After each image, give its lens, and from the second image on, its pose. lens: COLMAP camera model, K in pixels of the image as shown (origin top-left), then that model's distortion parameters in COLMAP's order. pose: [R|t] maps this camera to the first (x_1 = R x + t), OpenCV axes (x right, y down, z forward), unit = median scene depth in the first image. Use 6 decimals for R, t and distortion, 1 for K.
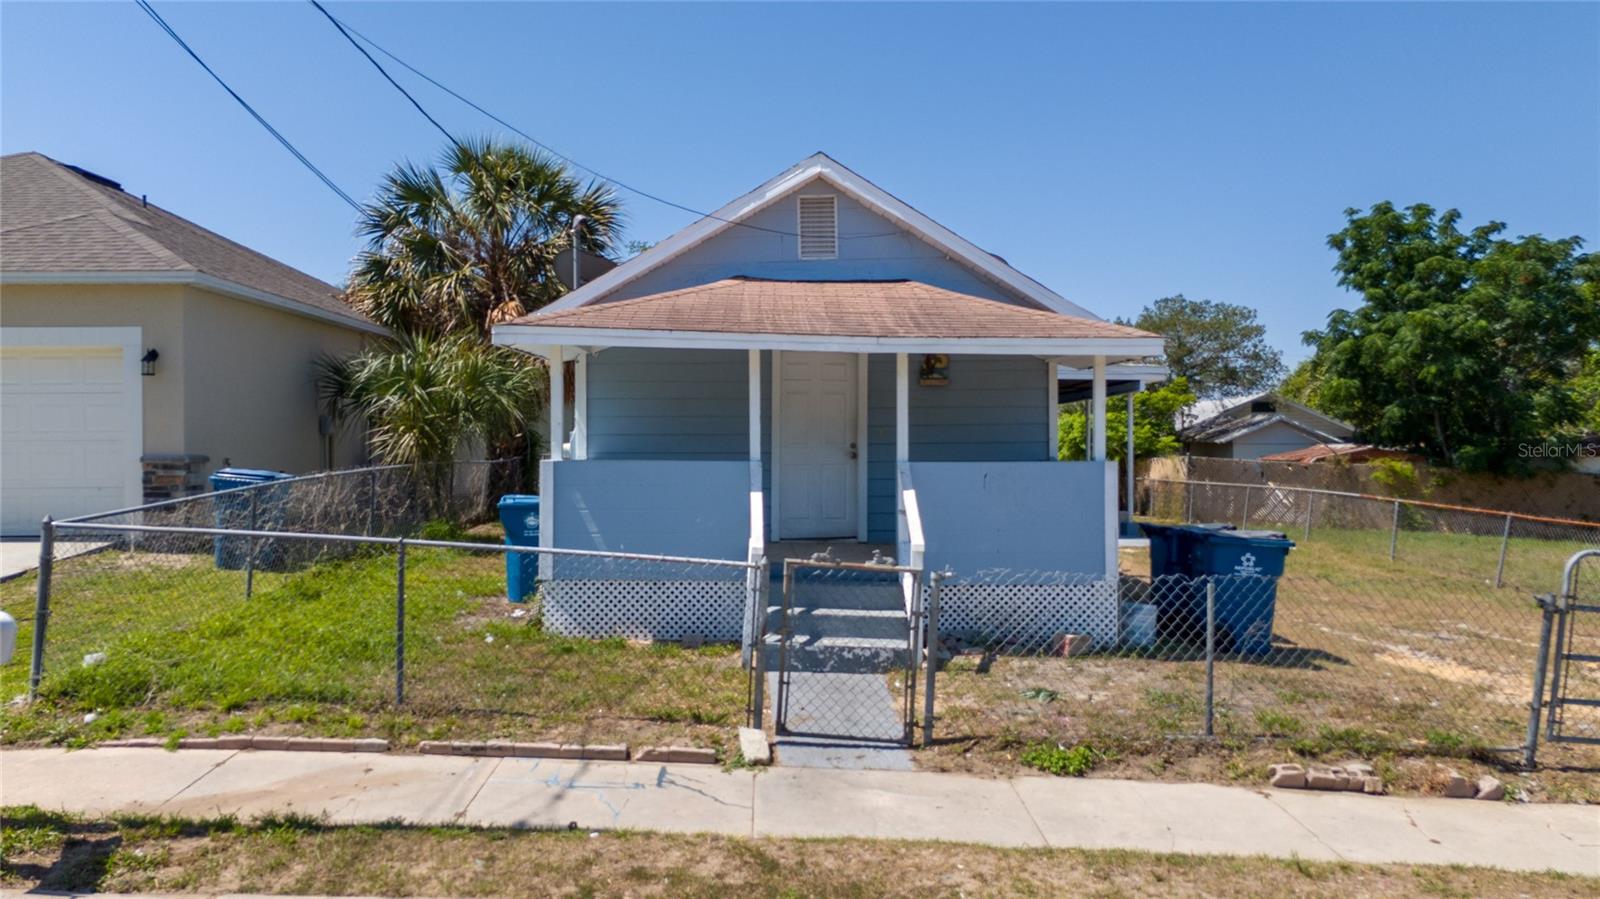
lens RADIAL K [[1083.5, 0, 800.1], [0, 1083.5, 466.5], [0, 0, 1]] dist [0.092454, -0.085099]
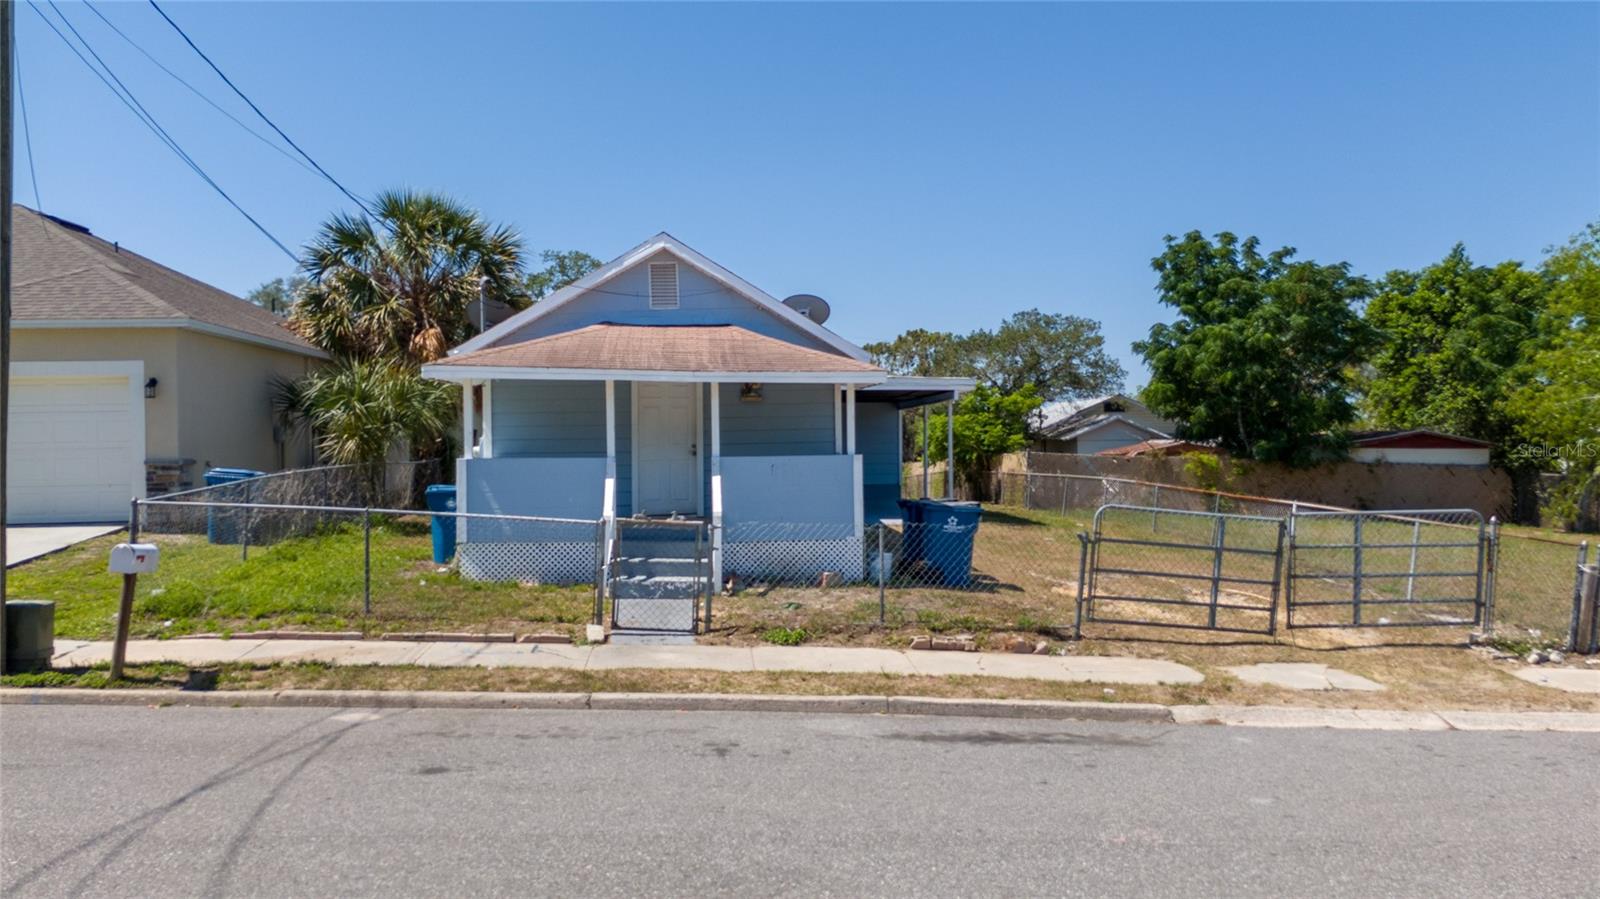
lens RADIAL K [[1165.5, 0, 804.6], [0, 1165.5, 456.7], [0, 0, 1]] dist [0.104097, -0.113179]
pose [[0.998529, -0.011841, 0.052916, 0.113762], [0.012361, 0.999878, -0.009513, 0.010348], [-0.052797, 0.010153, 0.998554, -0.475204]]
